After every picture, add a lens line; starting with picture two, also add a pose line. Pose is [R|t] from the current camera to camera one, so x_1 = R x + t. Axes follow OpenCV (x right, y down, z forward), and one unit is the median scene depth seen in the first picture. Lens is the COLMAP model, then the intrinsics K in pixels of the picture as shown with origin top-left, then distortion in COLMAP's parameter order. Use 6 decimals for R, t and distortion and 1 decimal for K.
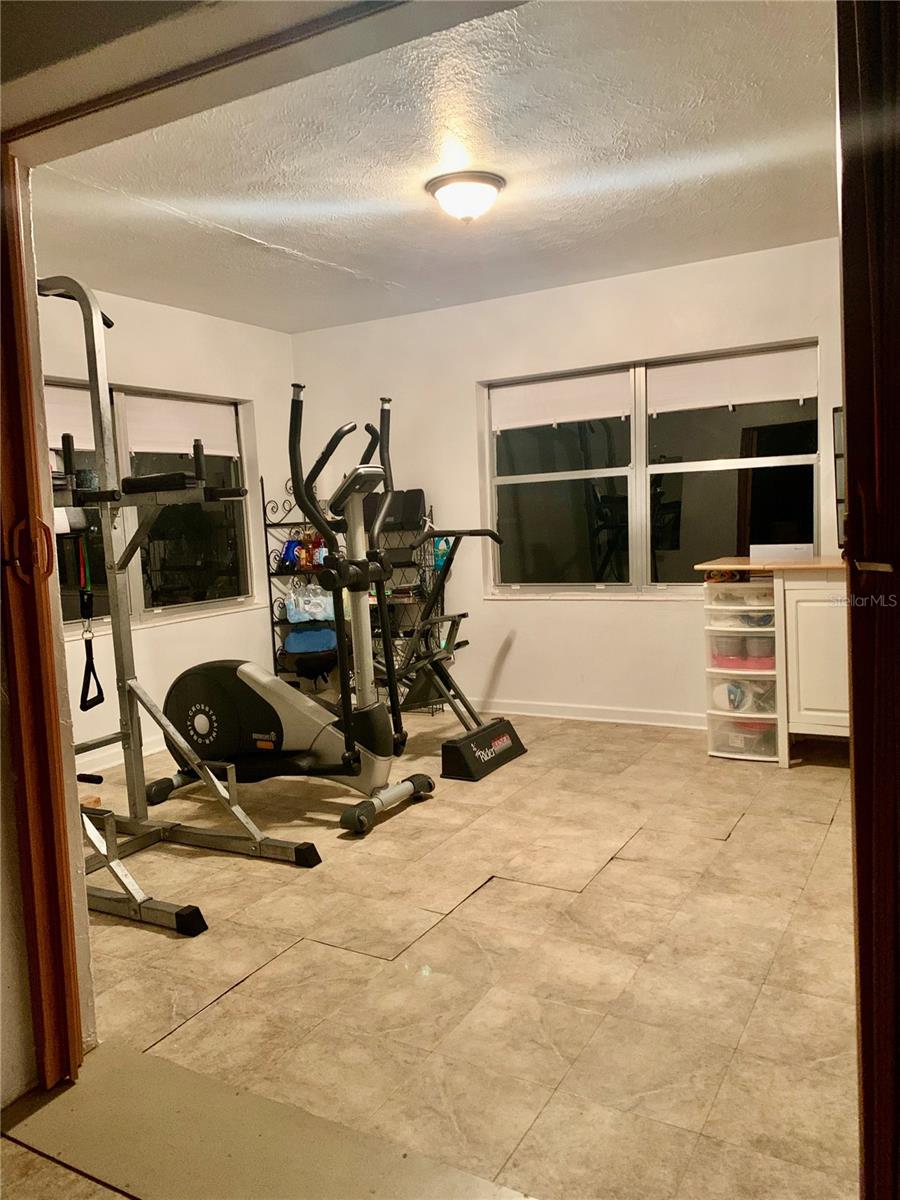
lens RADIAL K [[930.8, 0, 450.2], [0, 930.8, 597.0], [0, 0, 1]] dist [0.051425, -0.059696]
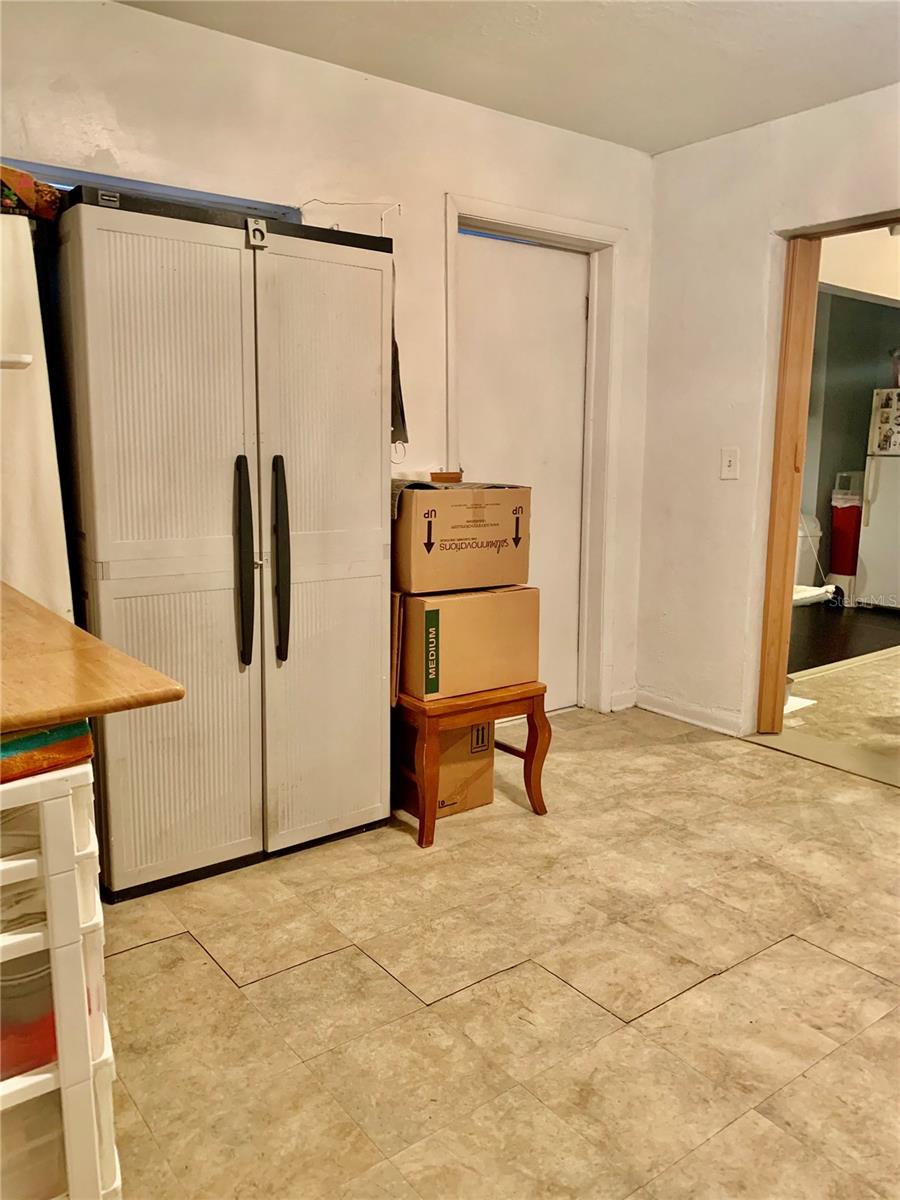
lens RADIAL K [[930.8, 0, 450.4], [0, 930.8, 597.2], [0, 0, 1]] dist [0.051425, -0.059696]
pose [[-0.920048, -0.023740, 0.391087, 0.102306], [0.076485, 0.968077, 0.238700, -0.177262], [-0.384269, 0.249528, -0.888861, 1.762452]]
